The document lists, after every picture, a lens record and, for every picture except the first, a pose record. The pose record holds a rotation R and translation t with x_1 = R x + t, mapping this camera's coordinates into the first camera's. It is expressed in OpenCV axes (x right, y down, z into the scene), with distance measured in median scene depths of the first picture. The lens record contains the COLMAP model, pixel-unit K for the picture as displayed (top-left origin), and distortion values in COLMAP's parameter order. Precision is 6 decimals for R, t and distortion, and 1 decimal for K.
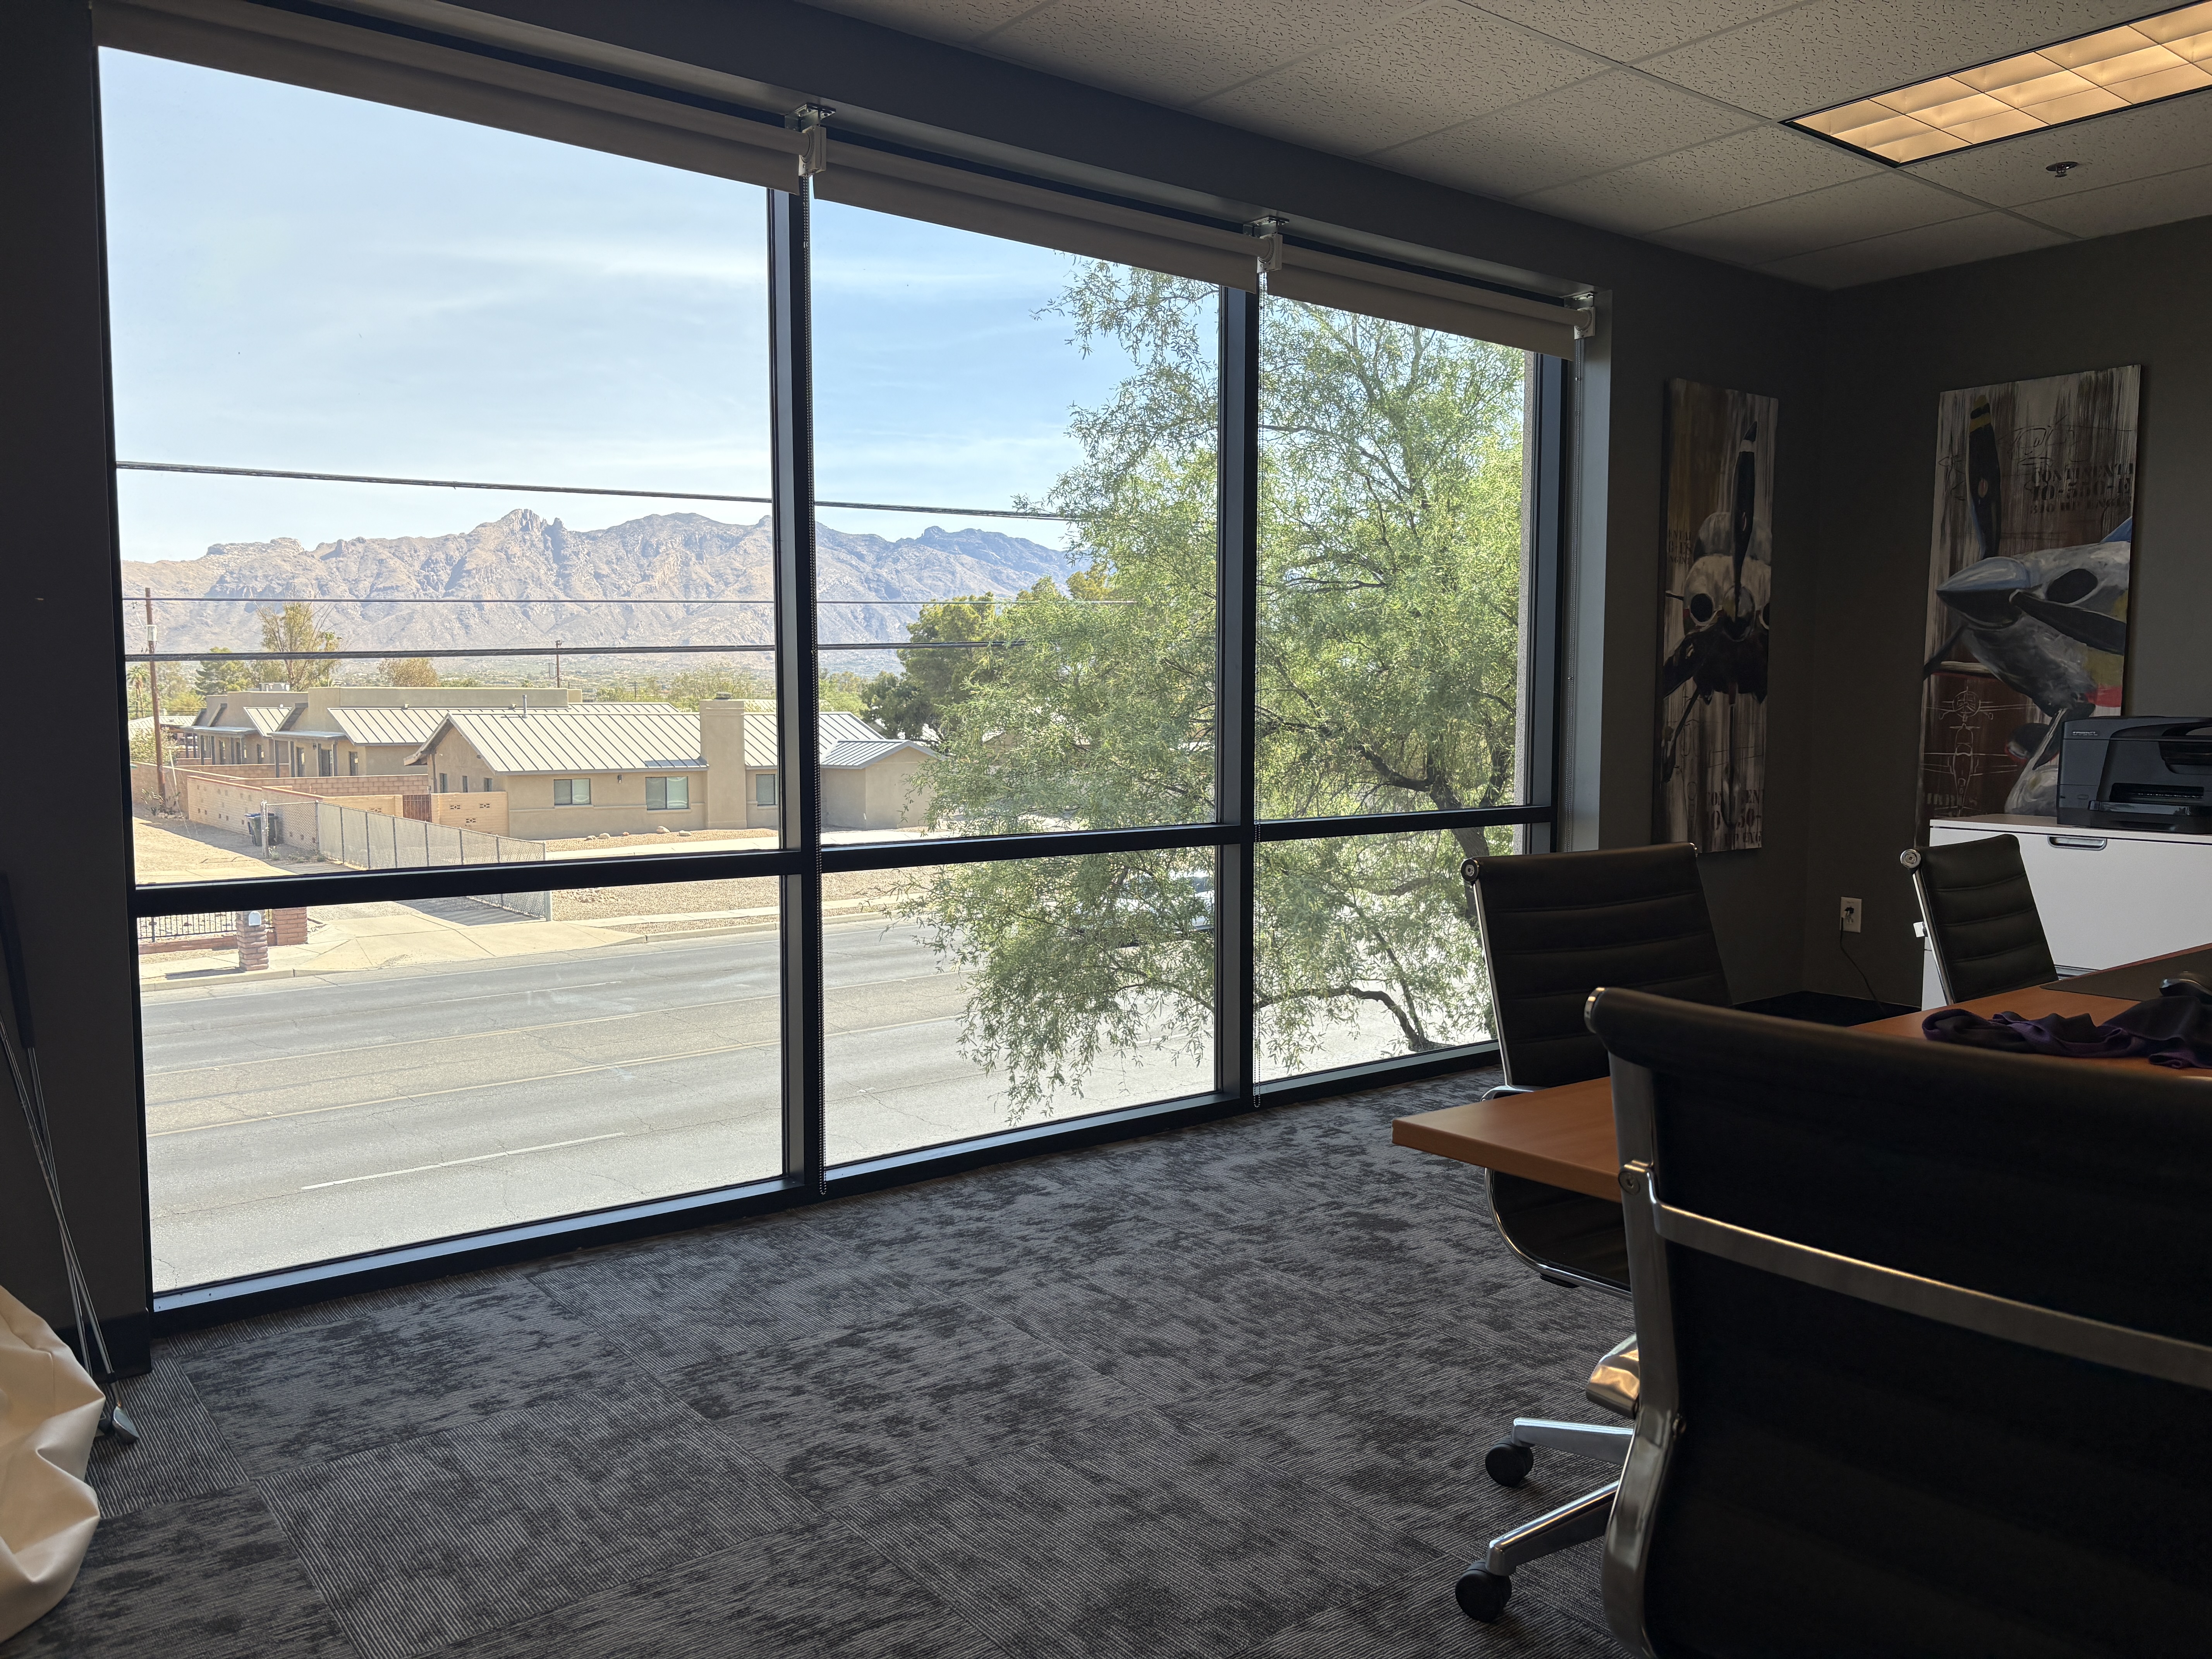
lens RADIAL K [[1656.1, 0, 1109.8], [0, 1656.1, 833.6], [0, 0, 1]] dist [-0.003952, -0.001669]
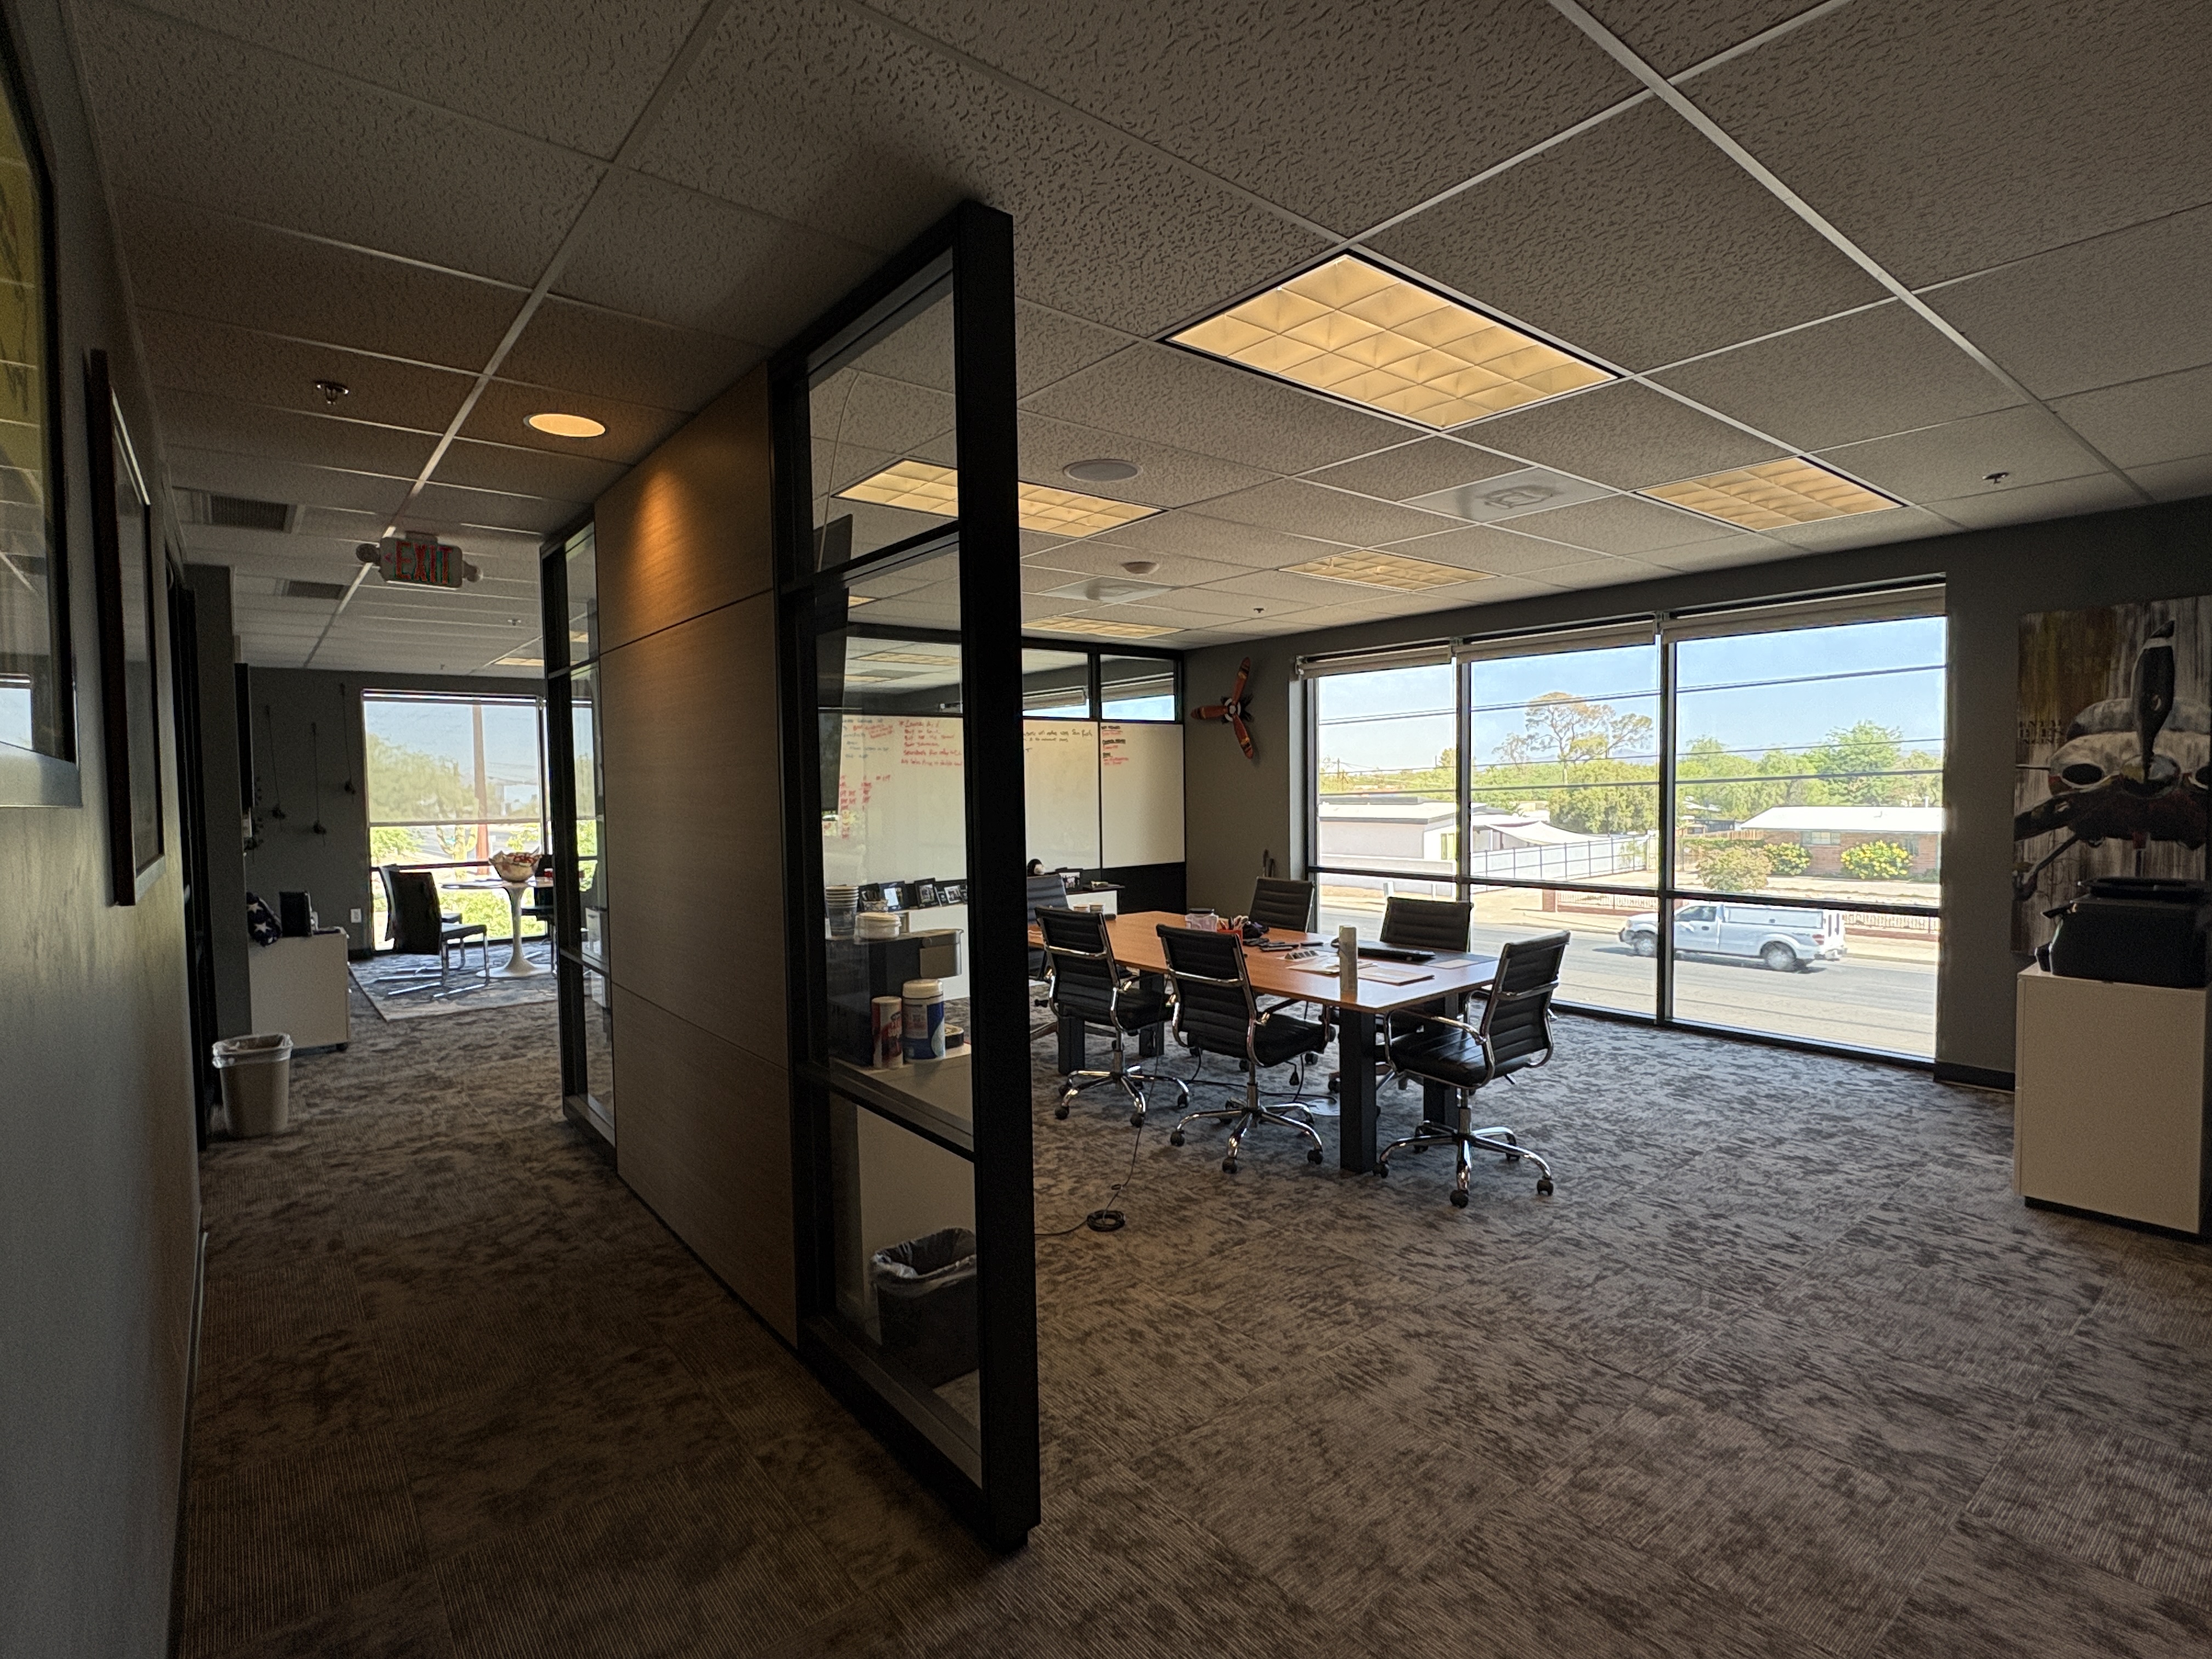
lens RADIAL K [[1087.1, 0, 1116.2], [0, 1087.1, 839.4], [0, 0, 1]] dist [0.000396, -0.000031]
pose [[0.036049, 0.042560, -0.998443, 1.204219], [-0.070001, 0.996746, 0.039960, -0.065658], [0.996895, 0.068451, 0.038911, 0.198471]]
